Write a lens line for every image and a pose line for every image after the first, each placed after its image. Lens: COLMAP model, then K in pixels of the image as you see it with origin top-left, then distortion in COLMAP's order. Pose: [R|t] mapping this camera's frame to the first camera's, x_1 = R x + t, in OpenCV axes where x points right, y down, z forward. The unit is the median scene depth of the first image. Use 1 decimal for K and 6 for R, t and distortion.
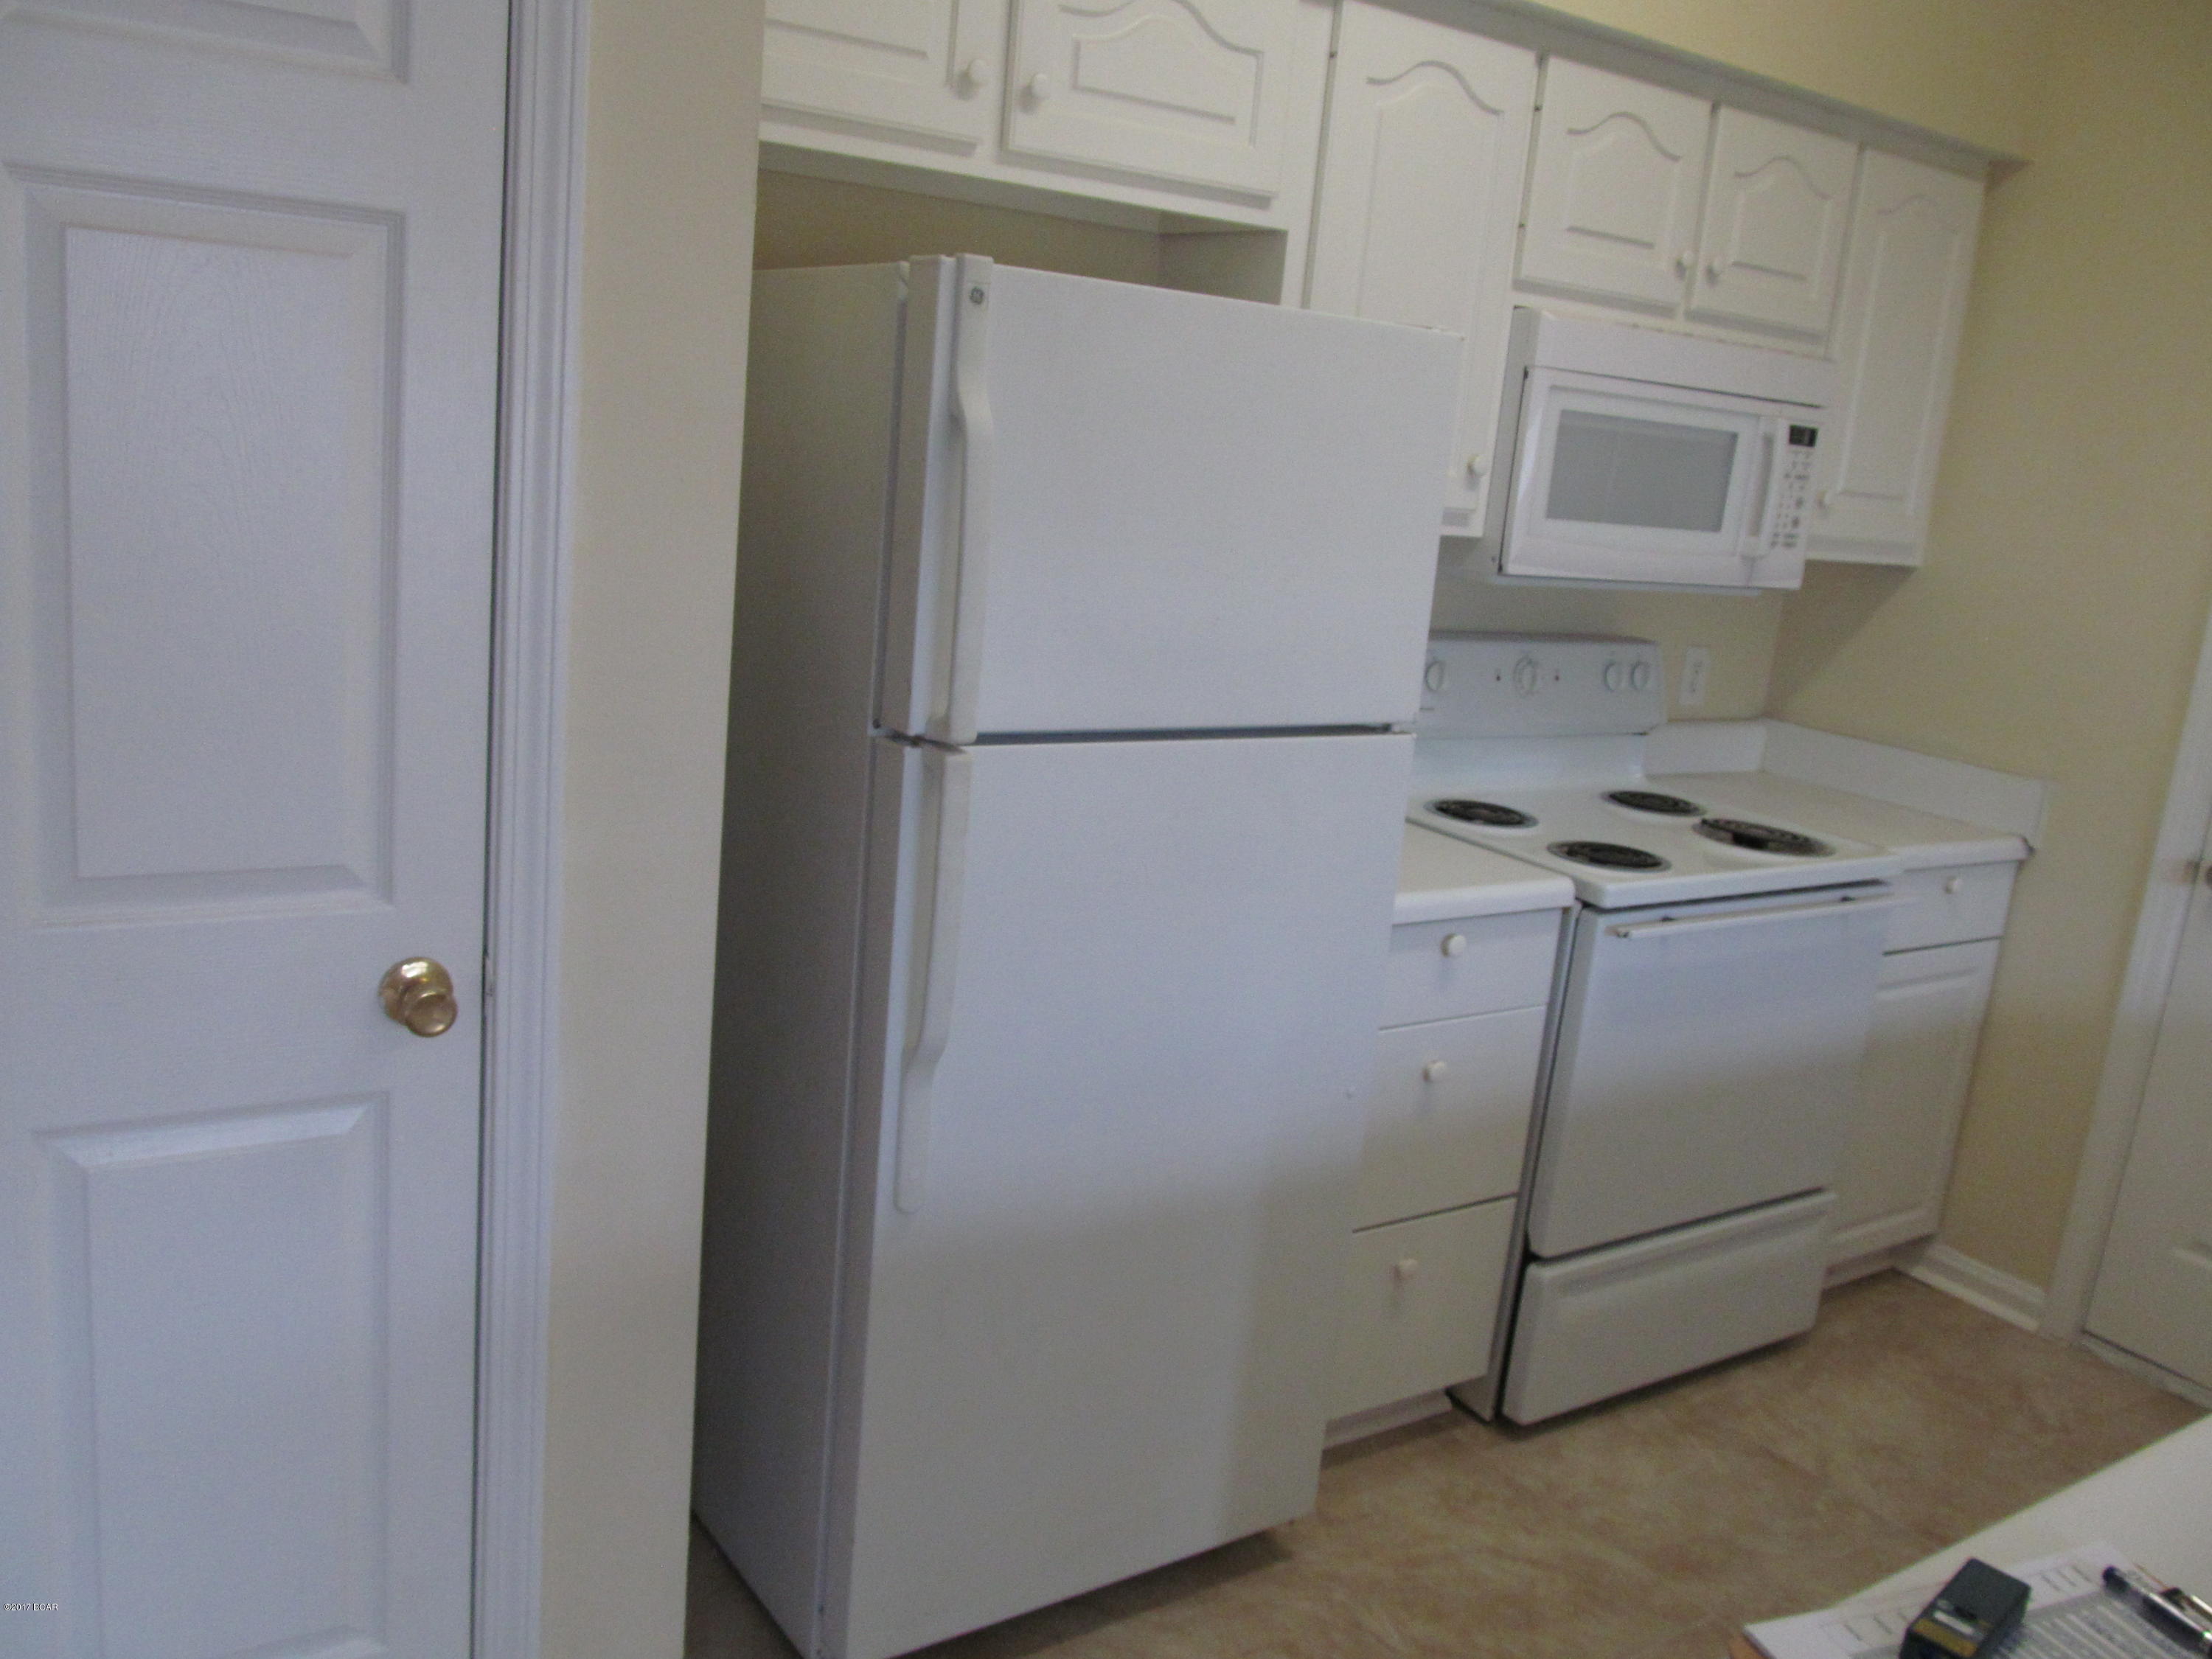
lens RADIAL K [[1834.8, 0, 1106.4], [0, 1834.8, 814.5], [0, 0, 1]] dist [-0.066402, 0.028730]
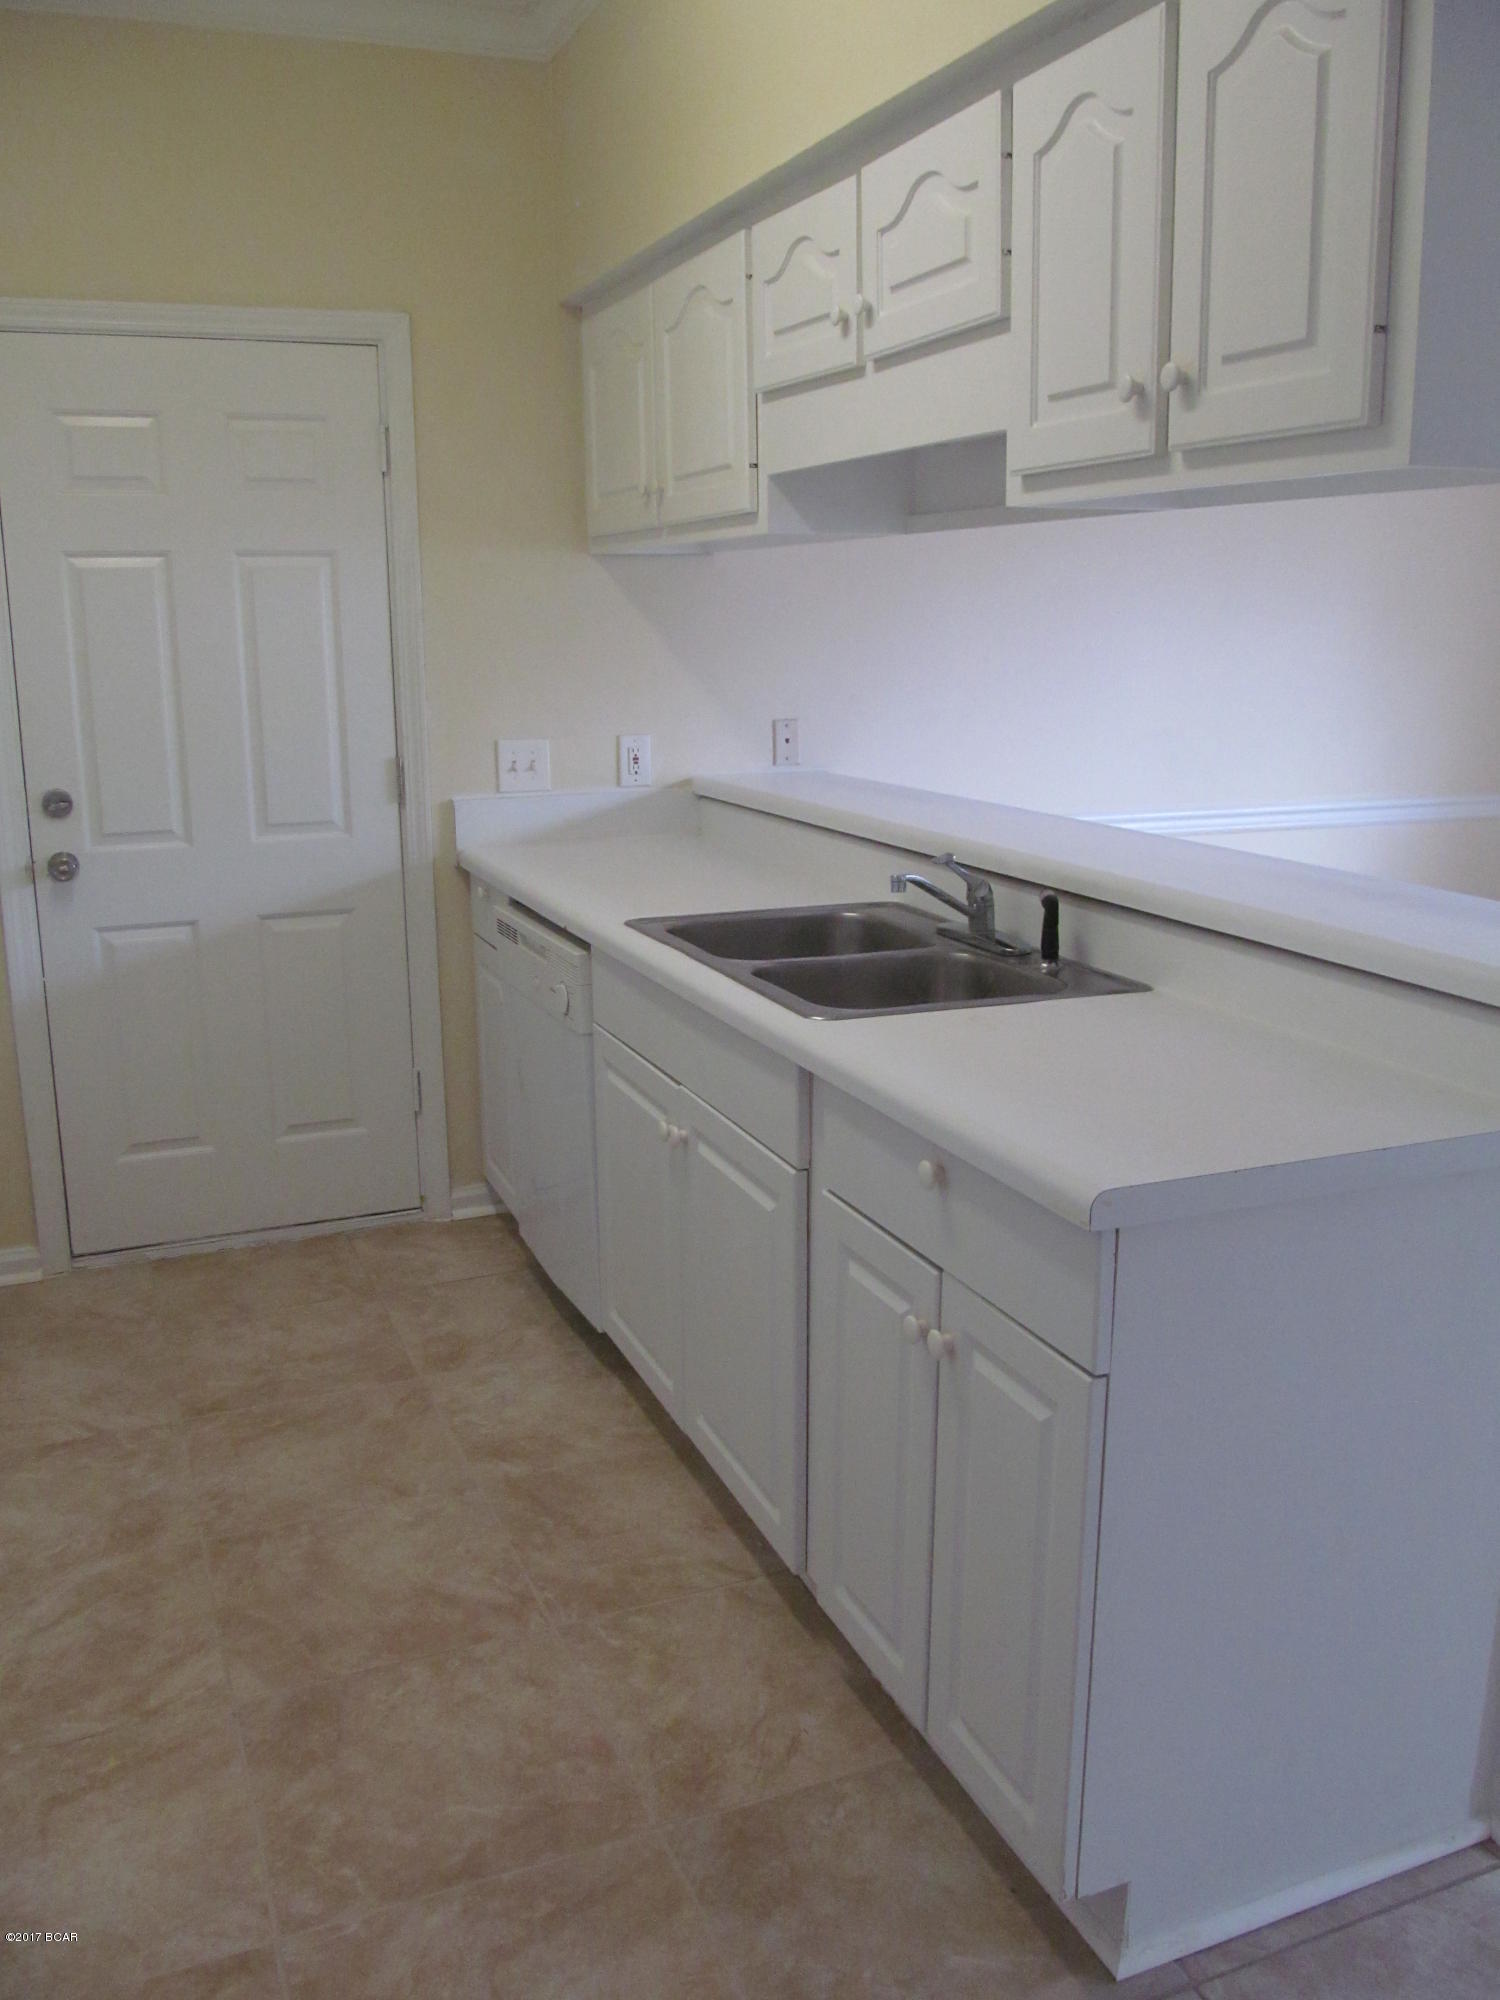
lens RADIAL K [[1659.0, 0, 753.6], [0, 1659.0, 992.1], [0, 0, 1]] dist [-0.066402, 0.028730]
pose [[0.202030, -0.310588, 0.928827, -0.417938], [0.244934, 0.934269, 0.259132, -0.070610], [-0.948257, 0.175149, 0.264824, 0.274096]]
